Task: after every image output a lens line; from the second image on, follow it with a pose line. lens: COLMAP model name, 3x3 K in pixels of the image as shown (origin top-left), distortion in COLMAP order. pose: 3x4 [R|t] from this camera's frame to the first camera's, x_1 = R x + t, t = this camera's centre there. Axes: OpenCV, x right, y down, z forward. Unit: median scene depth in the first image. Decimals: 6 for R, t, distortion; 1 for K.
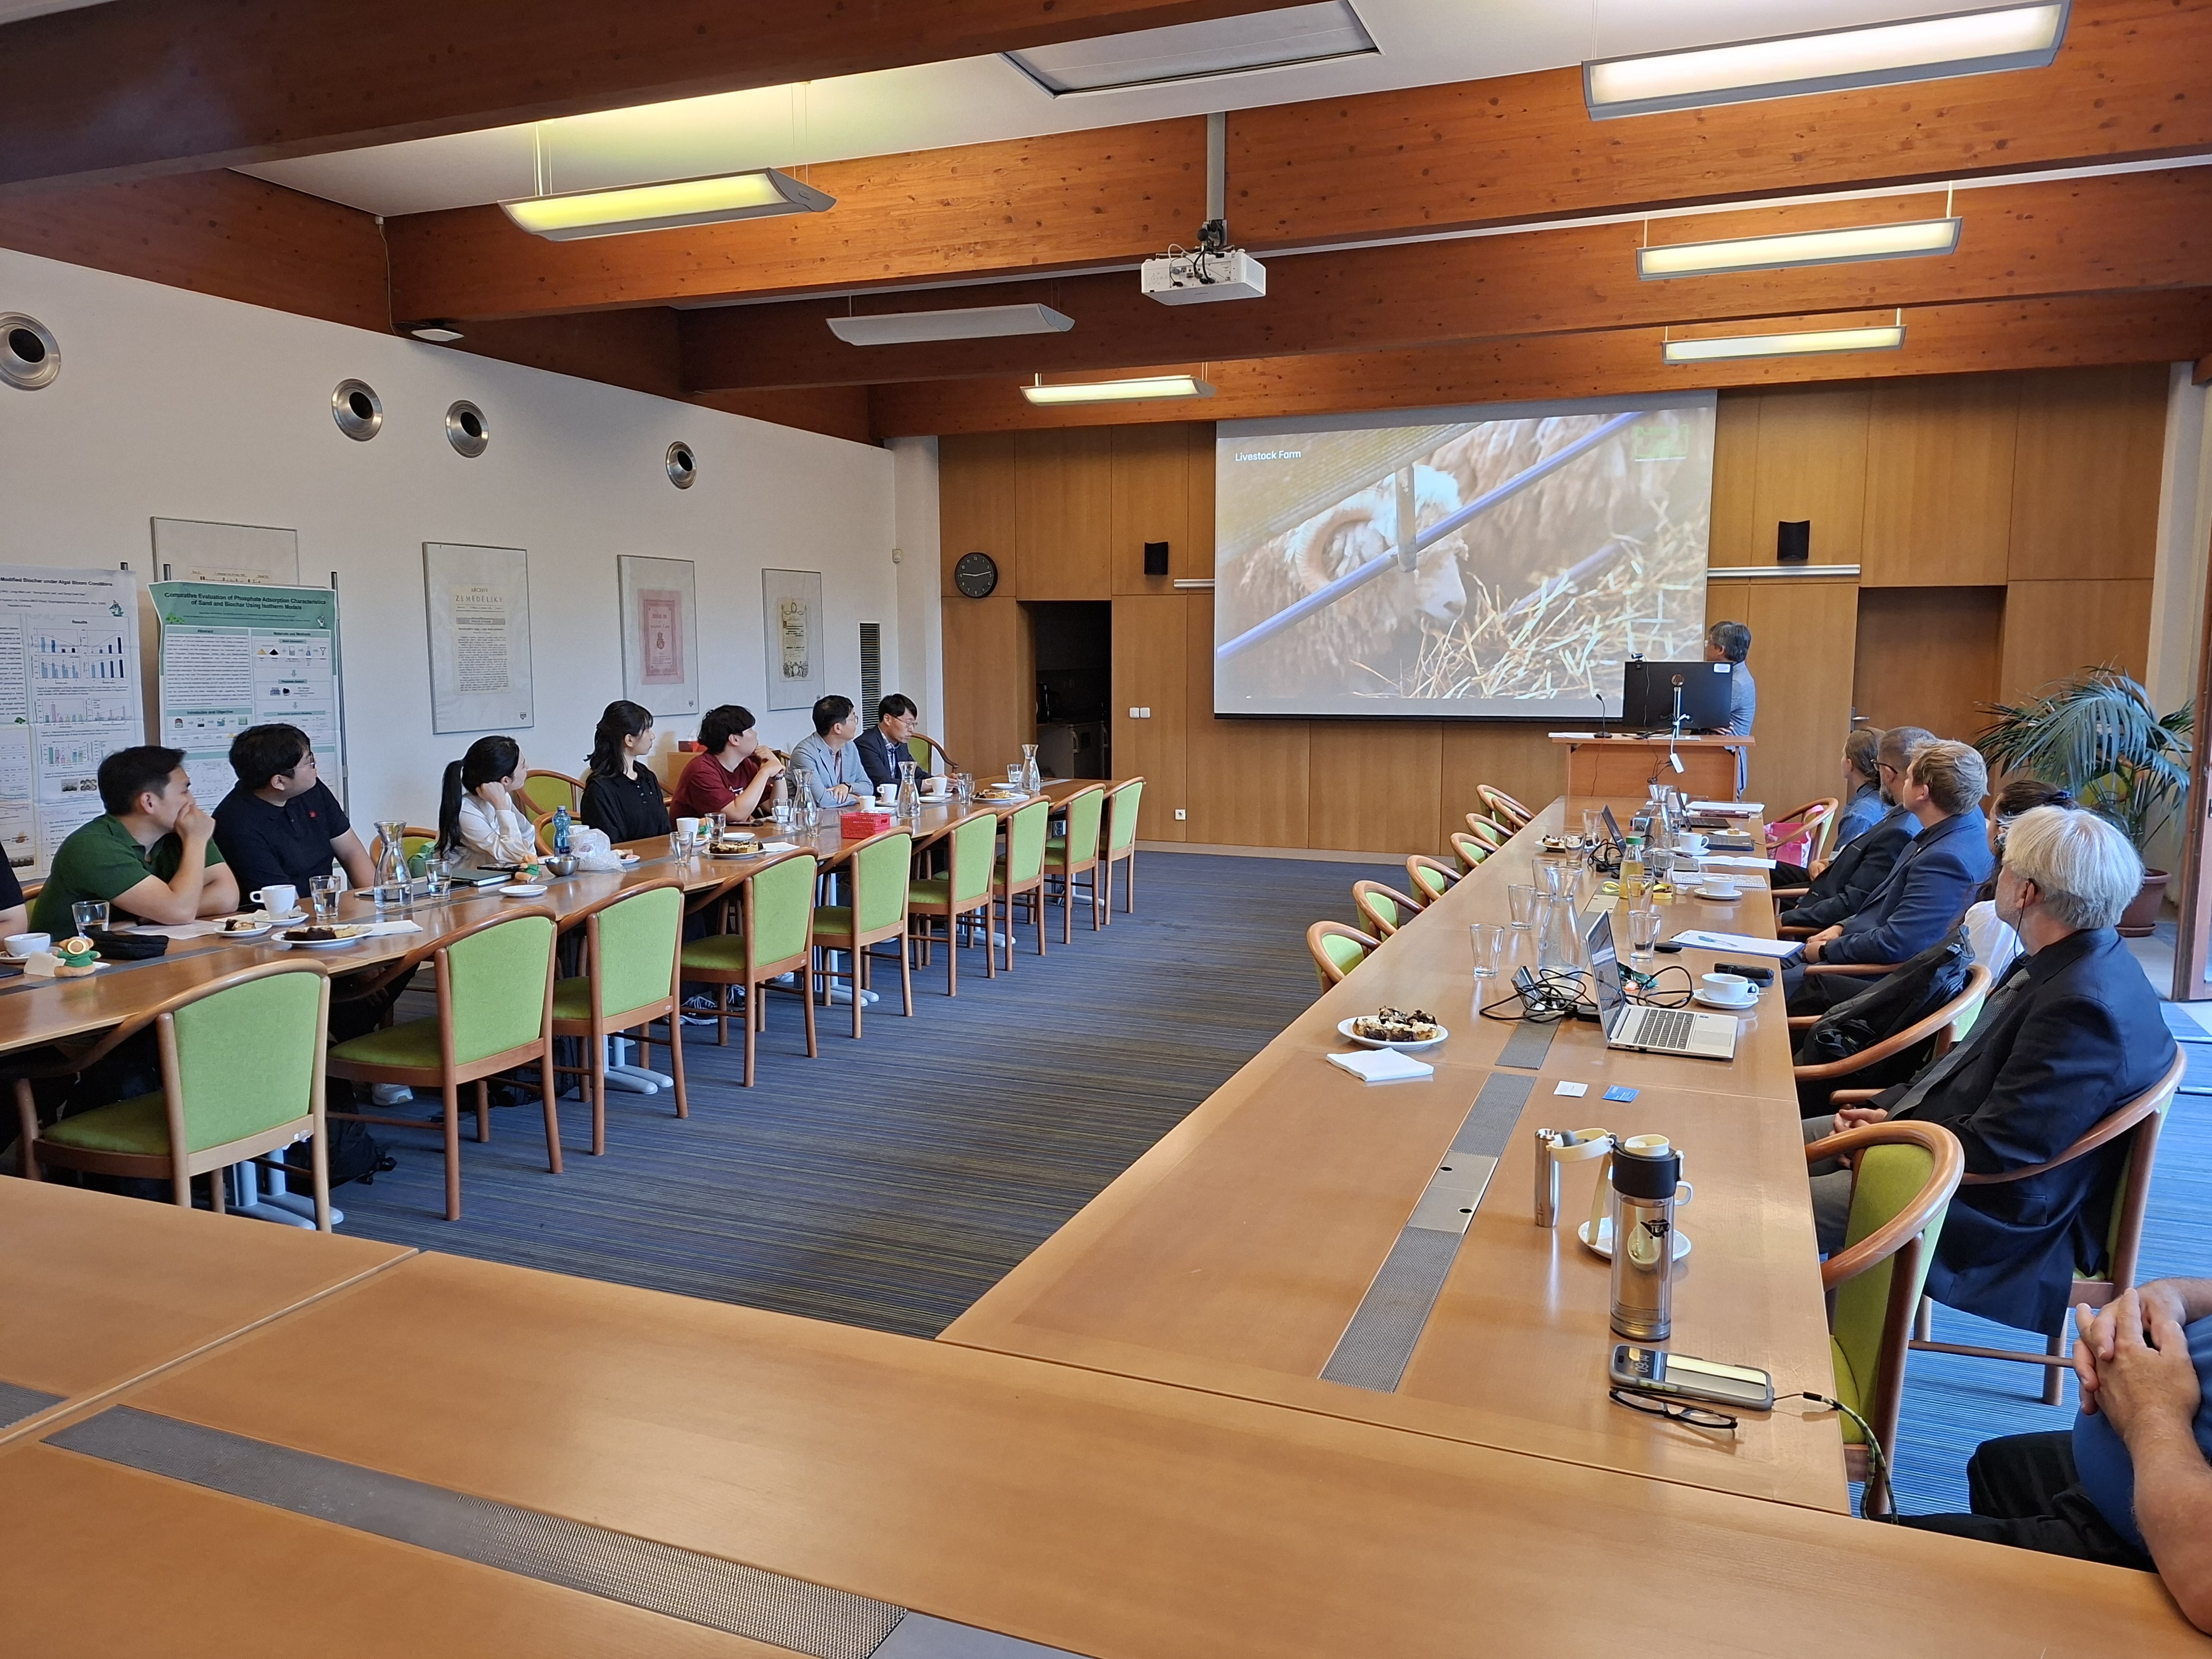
lens RADIAL K [[1512.9, 0, 1116.7], [0, 1512.9, 827.0], [0, 0, 1]] dist [0.117601, -0.151220]
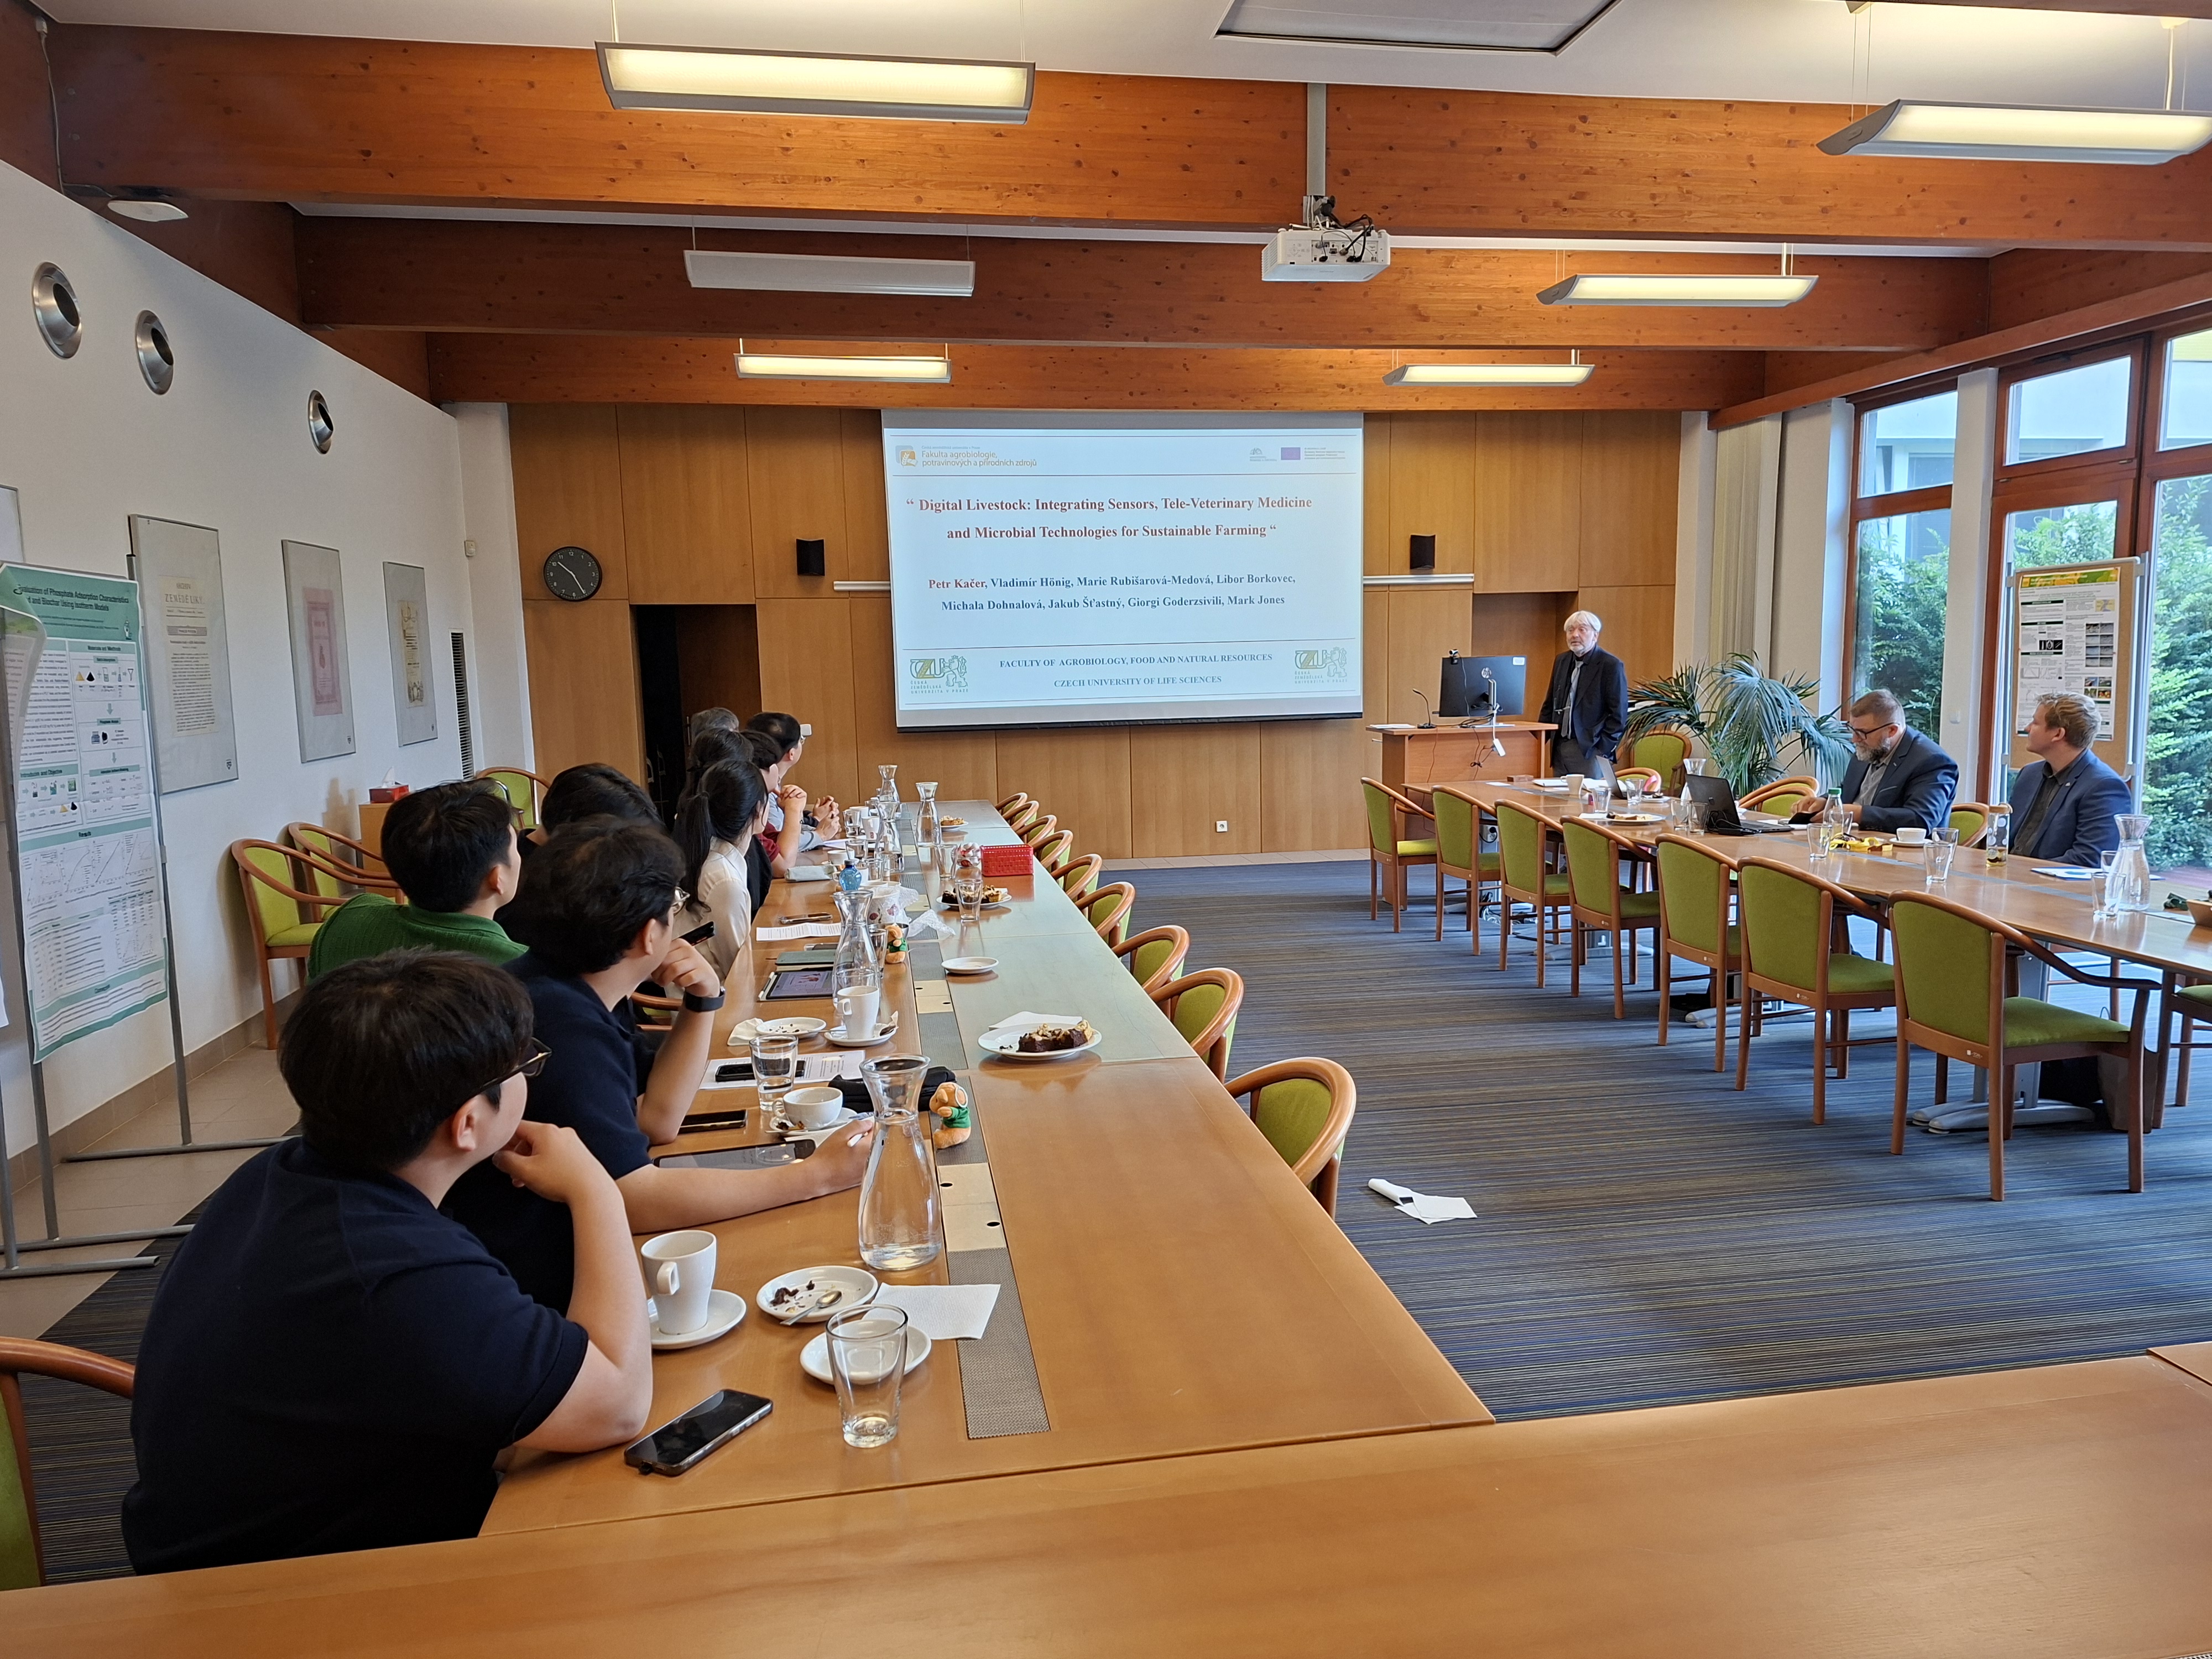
lens RADIAL K [[1529.3, 0, 1118.1], [0, 1529.3, 858.8], [0, 0, 1]] dist [0.094079, -0.115717]
pose [[0.854167, -0.086775, 0.512707, -0.443280], [0.082462, 0.996105, 0.031208, -0.018711], [-0.513418, 0.015622, 0.857996, 0.186453]]
